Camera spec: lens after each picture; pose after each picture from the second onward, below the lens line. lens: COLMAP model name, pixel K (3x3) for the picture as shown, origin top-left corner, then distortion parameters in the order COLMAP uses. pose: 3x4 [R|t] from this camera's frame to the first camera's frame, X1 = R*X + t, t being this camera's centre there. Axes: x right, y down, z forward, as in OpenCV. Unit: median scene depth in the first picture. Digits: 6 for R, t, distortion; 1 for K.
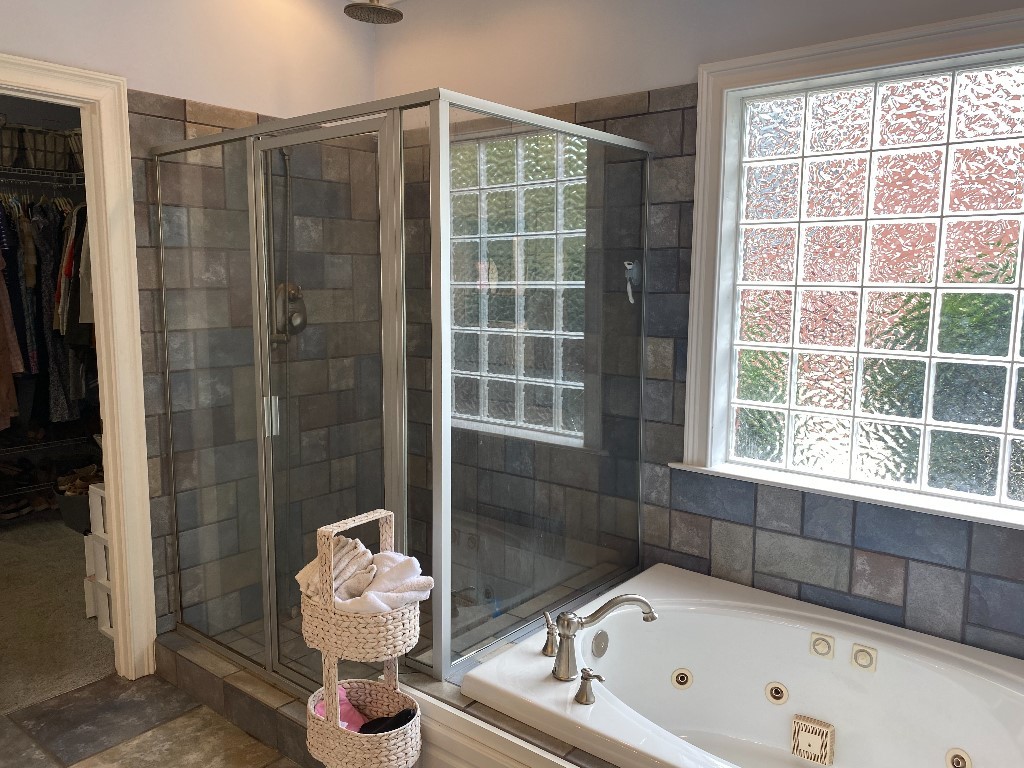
lens RADIAL K [[778.9, 0, 512.0], [0, 778.9, 384.0], [0, 0, 1]] dist [0.015808, -0.010627]
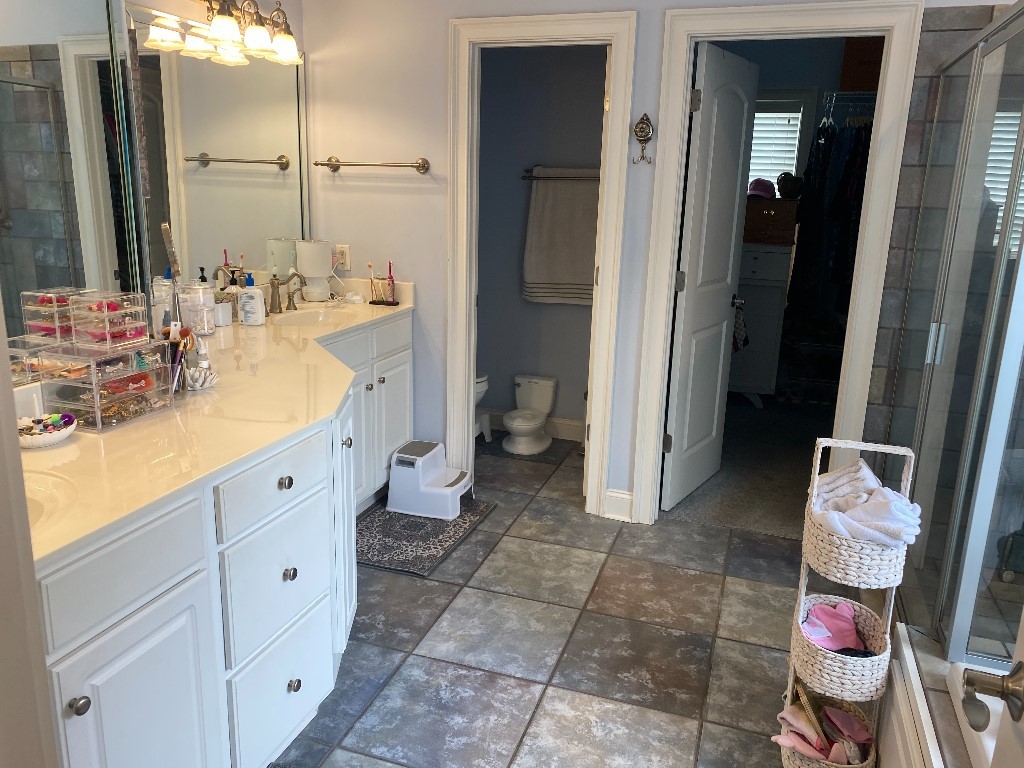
lens RADIAL K [[778.9, 0, 512.0], [0, 778.9, 384.0], [0, 0, 1]] dist [0.015808, -0.010627]
pose [[0.348133, 0.239451, -0.906348, 0.370313], [-0.152369, 0.968425, 0.197326, -0.019430], [0.924980, 0.069403, 0.373625, 0.148937]]
